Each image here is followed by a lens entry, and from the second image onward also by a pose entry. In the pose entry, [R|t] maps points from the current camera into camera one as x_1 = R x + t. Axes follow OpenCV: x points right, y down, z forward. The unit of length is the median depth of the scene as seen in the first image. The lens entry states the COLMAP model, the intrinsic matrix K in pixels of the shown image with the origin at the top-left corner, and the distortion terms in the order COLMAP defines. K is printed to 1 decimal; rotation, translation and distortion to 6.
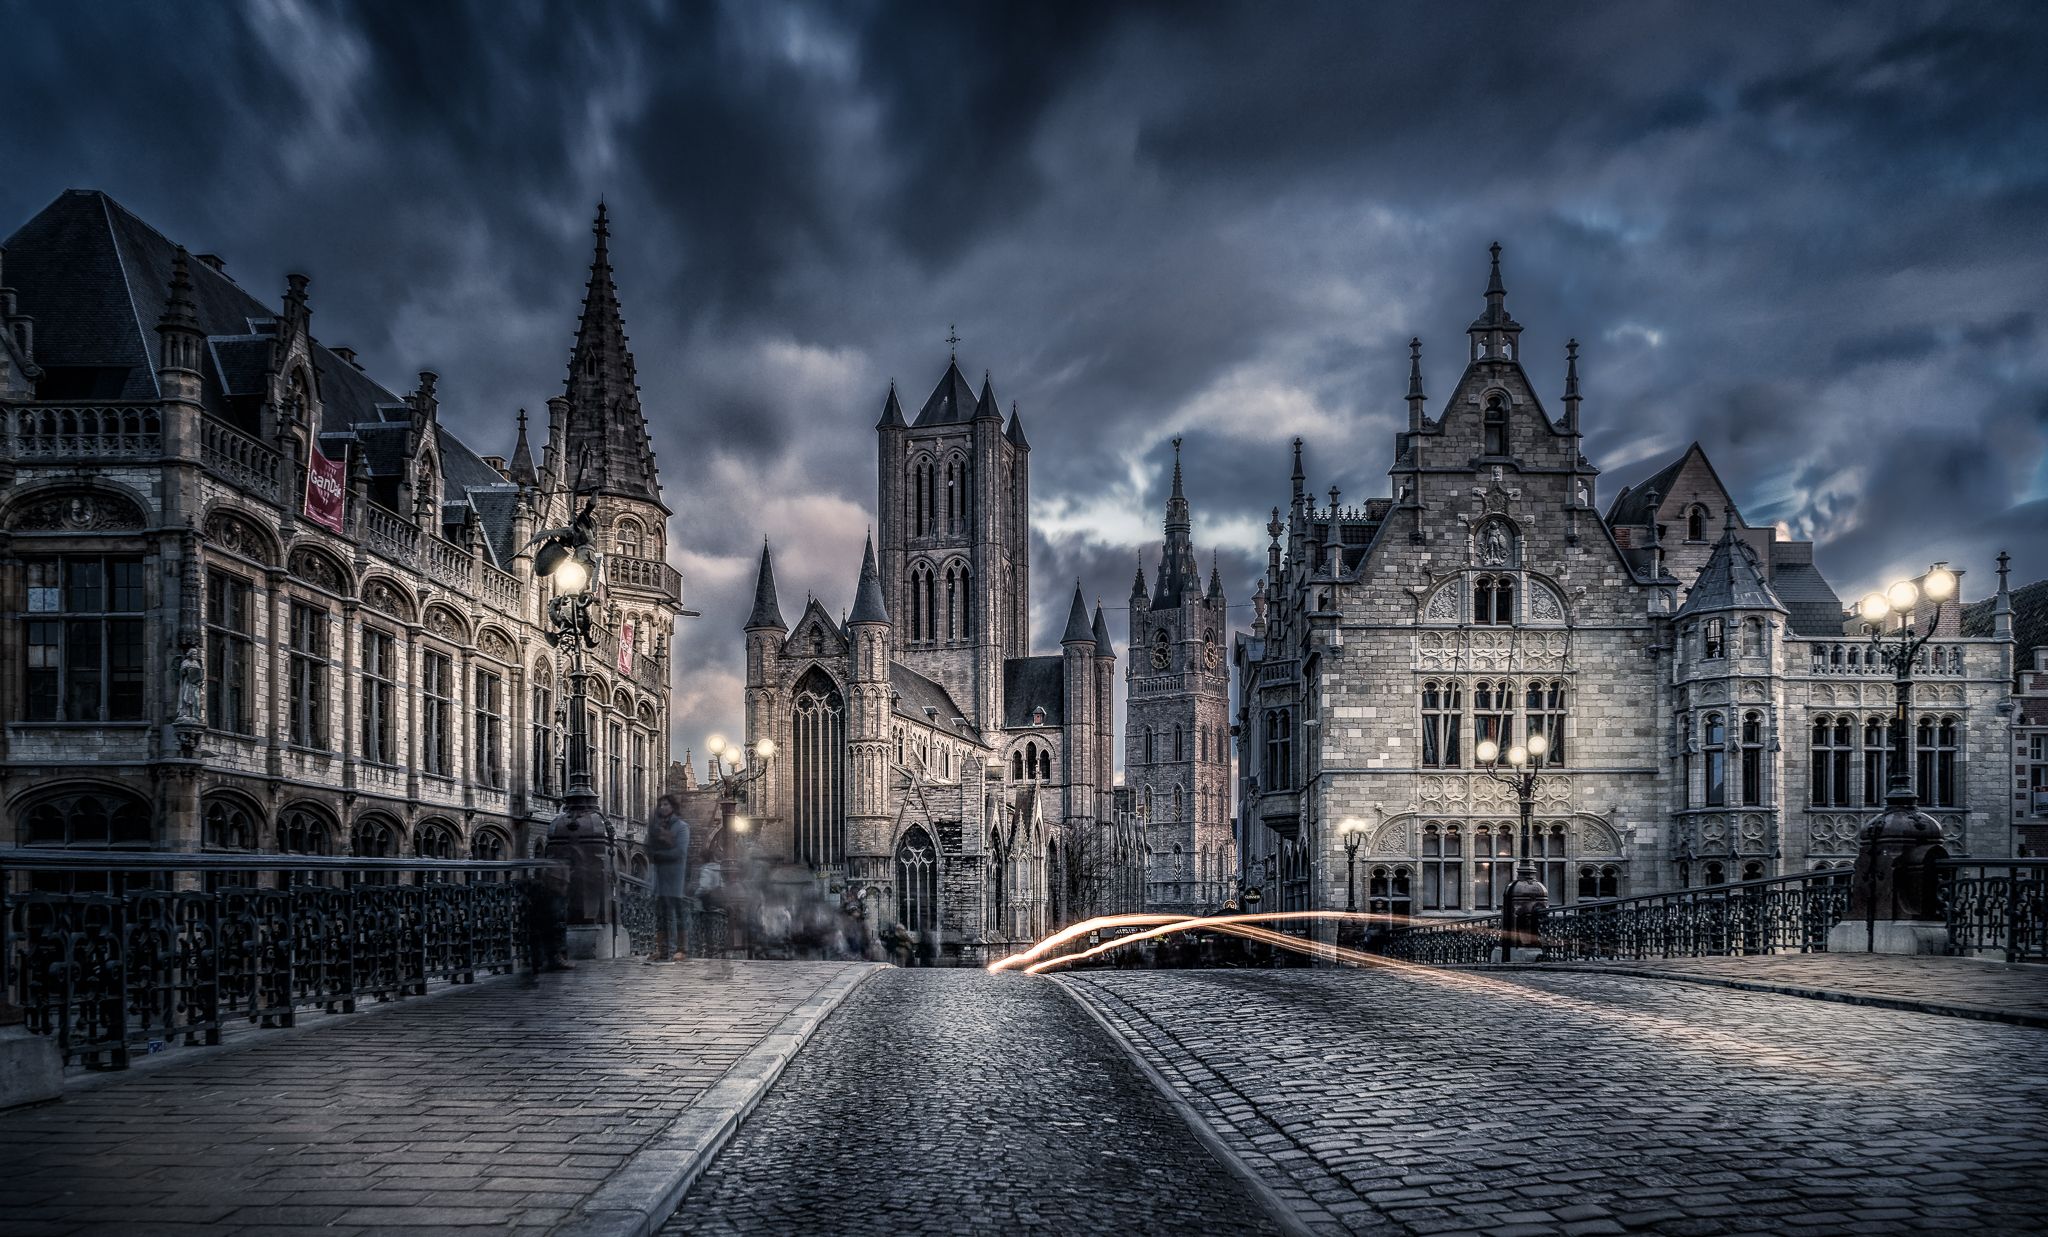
lens RADIAL K [[1754.8, 0, 981.2], [0, 1754.8, 946.1], [0, 0, 1]] dist [0.000847, 0.000579]
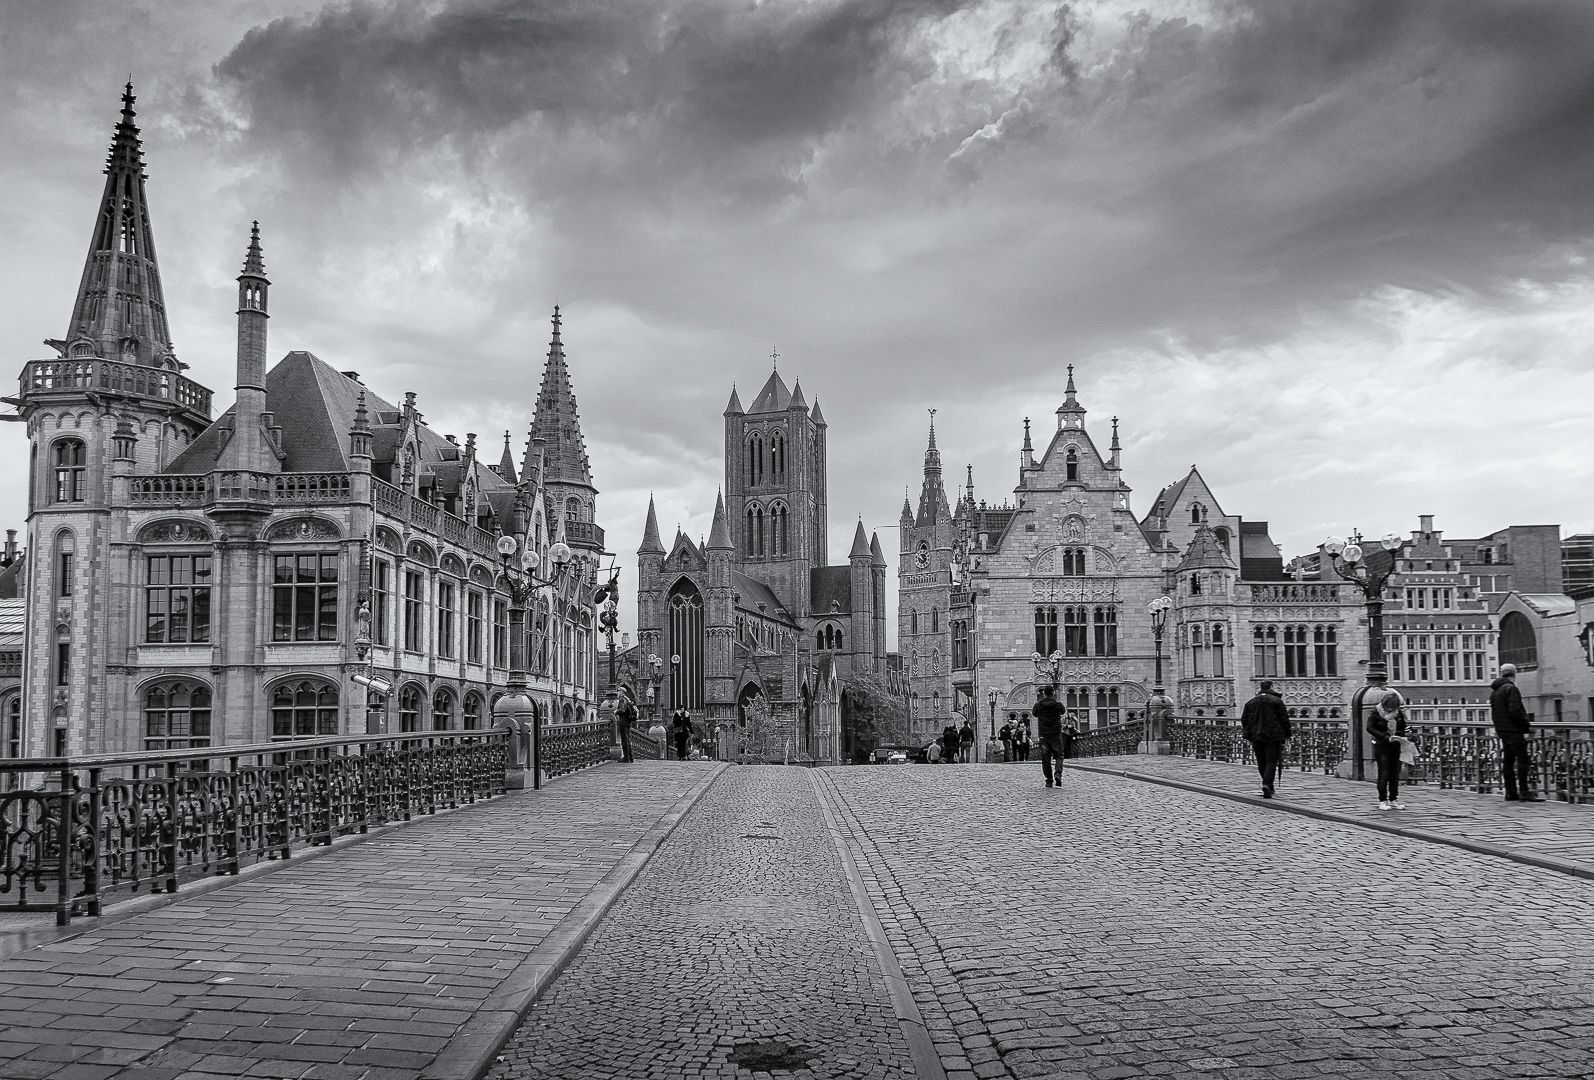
lens RADIAL K [[1278.2, 0, 806.5], [0, 1278.2, 658.1], [0, 0, 1]] dist [0.004520, -0.000864]
pose [[0.999955, -0.007194, 0.006251, 0.010233], [0.007691, 0.996480, -0.083480, 0.005827], [-0.005628, 0.083525, 0.996490, -0.271661]]
